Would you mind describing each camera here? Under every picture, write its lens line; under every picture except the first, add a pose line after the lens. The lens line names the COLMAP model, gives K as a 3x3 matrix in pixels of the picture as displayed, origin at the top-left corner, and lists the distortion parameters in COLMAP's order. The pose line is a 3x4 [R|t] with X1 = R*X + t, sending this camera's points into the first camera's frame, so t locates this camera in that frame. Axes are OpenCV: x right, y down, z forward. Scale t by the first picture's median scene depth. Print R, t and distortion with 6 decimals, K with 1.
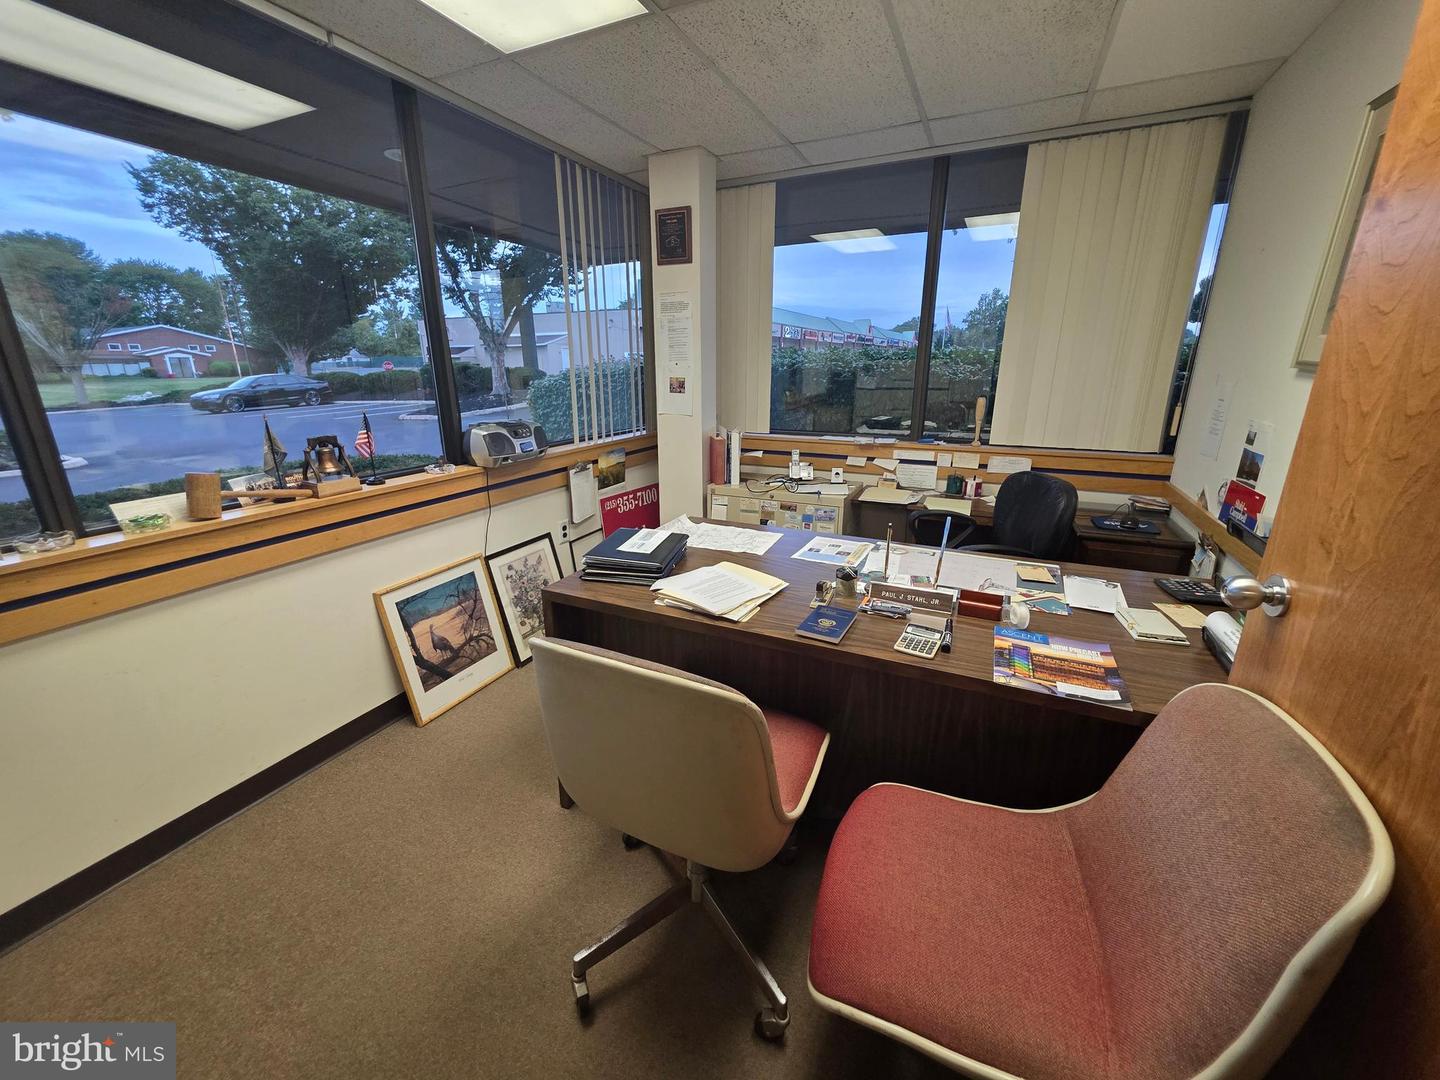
lens RADIAL K [[599.7, 0, 711.6], [0, 599.7, 534.8], [0, 0, 1]] dist [0.000364, -0.000118]
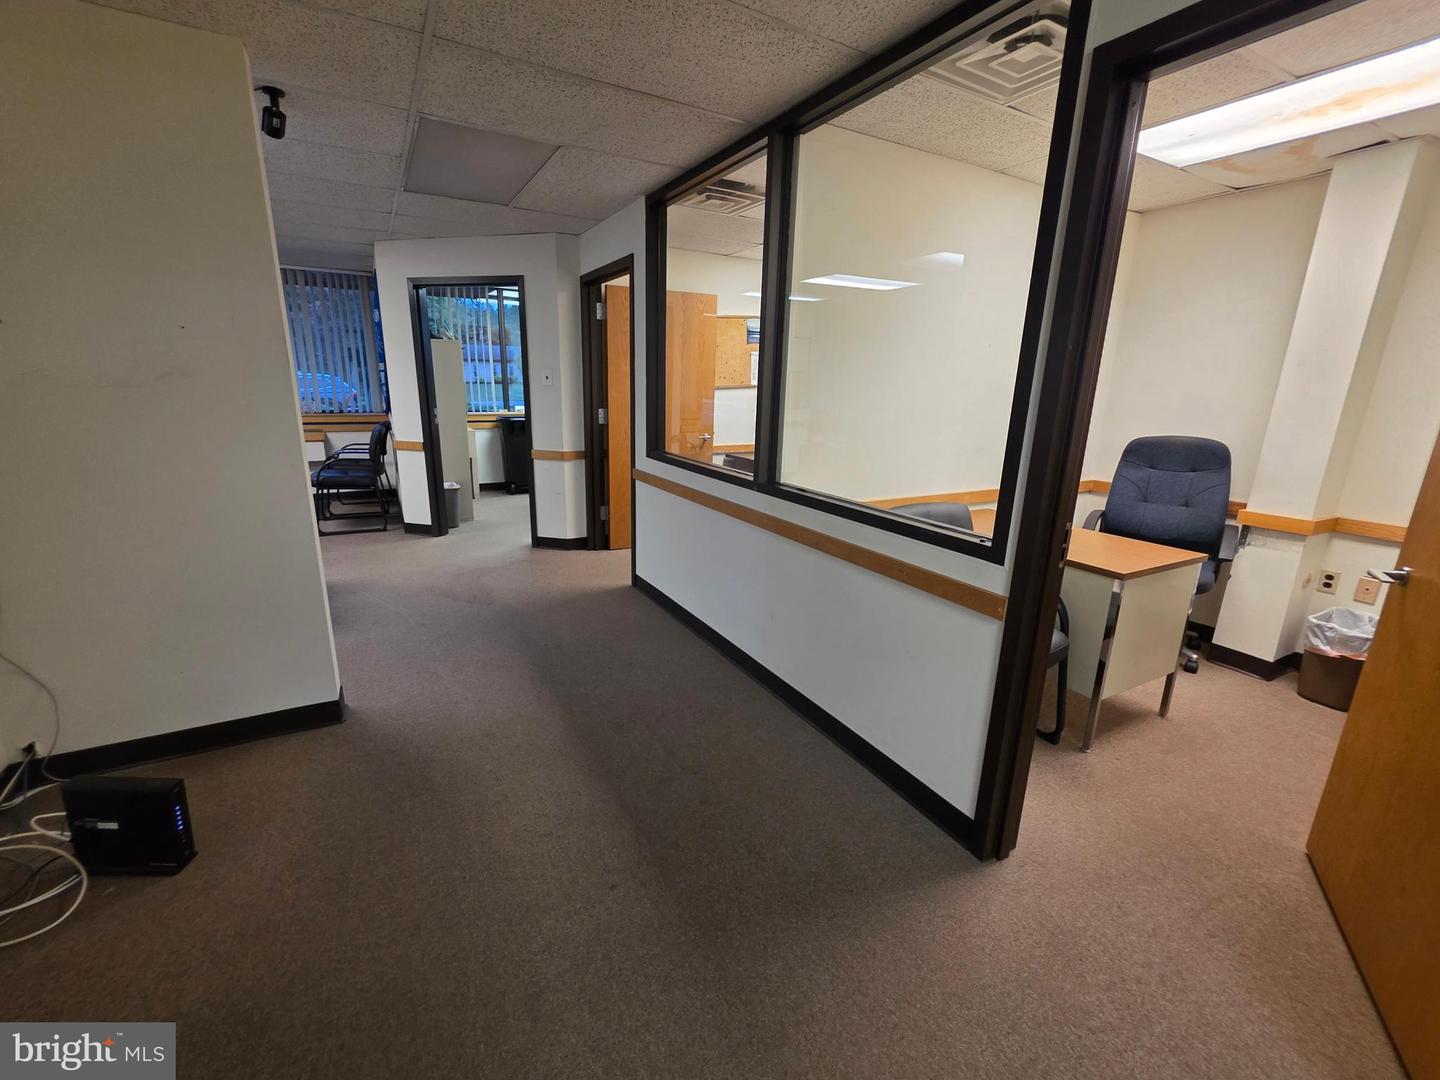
lens RADIAL K [[599.7, 0, 711.6], [0, 599.7, 534.8], [0, 0, 1]] dist [0.000364, -0.000118]
pose [[0.829892, 0.172506, -0.530585, 2.397704], [-0.191159, 0.981354, 0.020069, 0.450904], [0.524154, 0.084771, 0.847394, -1.690840]]
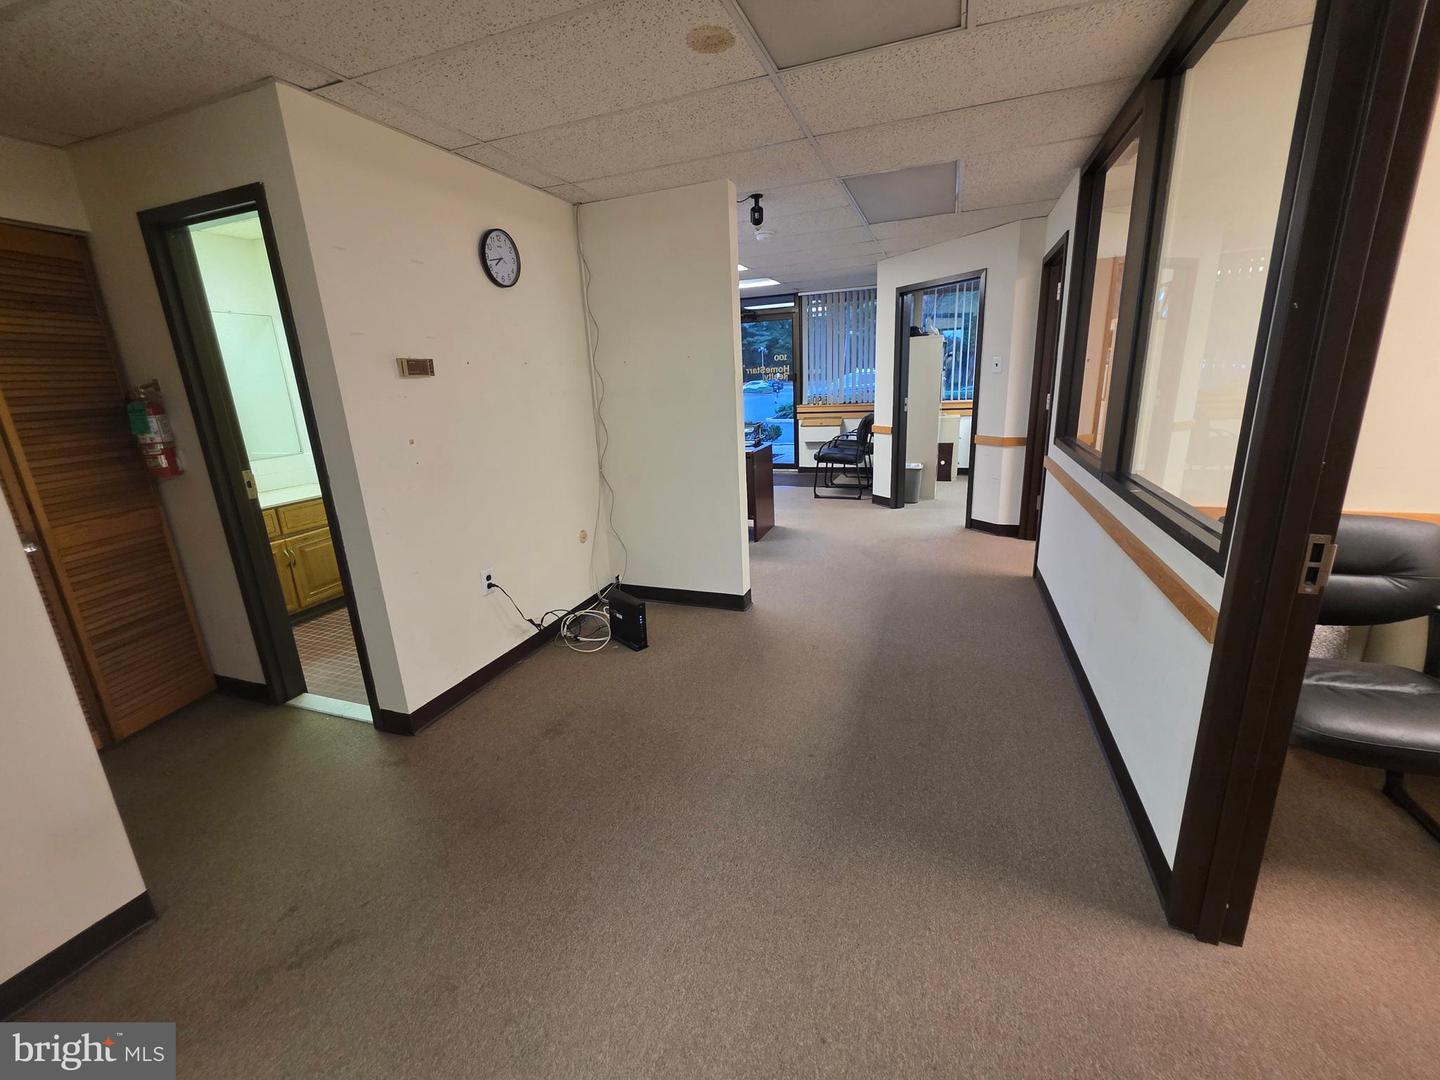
lens RADIAL K [[599.7, 0, 711.6], [0, 599.7, 534.8], [0, 0, 1]] dist [0.000364, -0.000118]
pose [[0.103364, 0.265610, -0.958523, 2.899758], [-0.236569, 0.942596, 0.235685, 0.361489], [0.966101, 0.202395, 0.160266, -1.441971]]
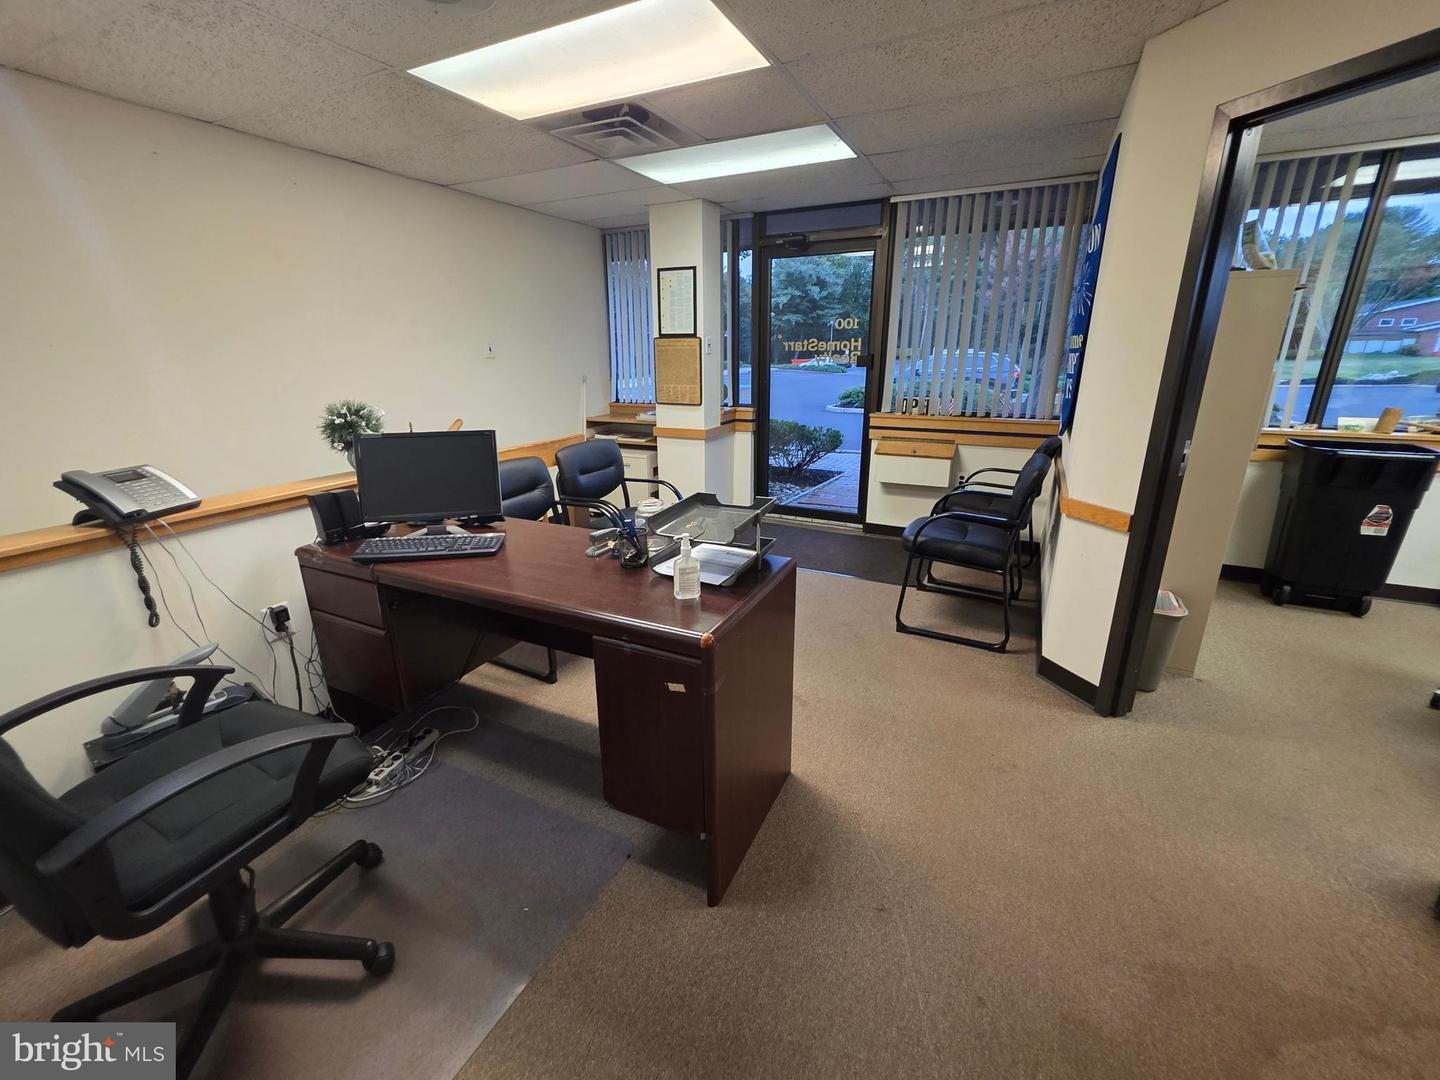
lens RADIAL K [[599.7, 0, 711.6], [0, 599.7, 534.8], [0, 0, 1]] dist [0.000364, -0.000118]
pose [[-0.003484, 0.310127, -0.950689, 0.973870], [-0.275184, 0.913692, 0.299067, 0.259285], [0.961385, 0.262656, 0.082159, -1.014034]]
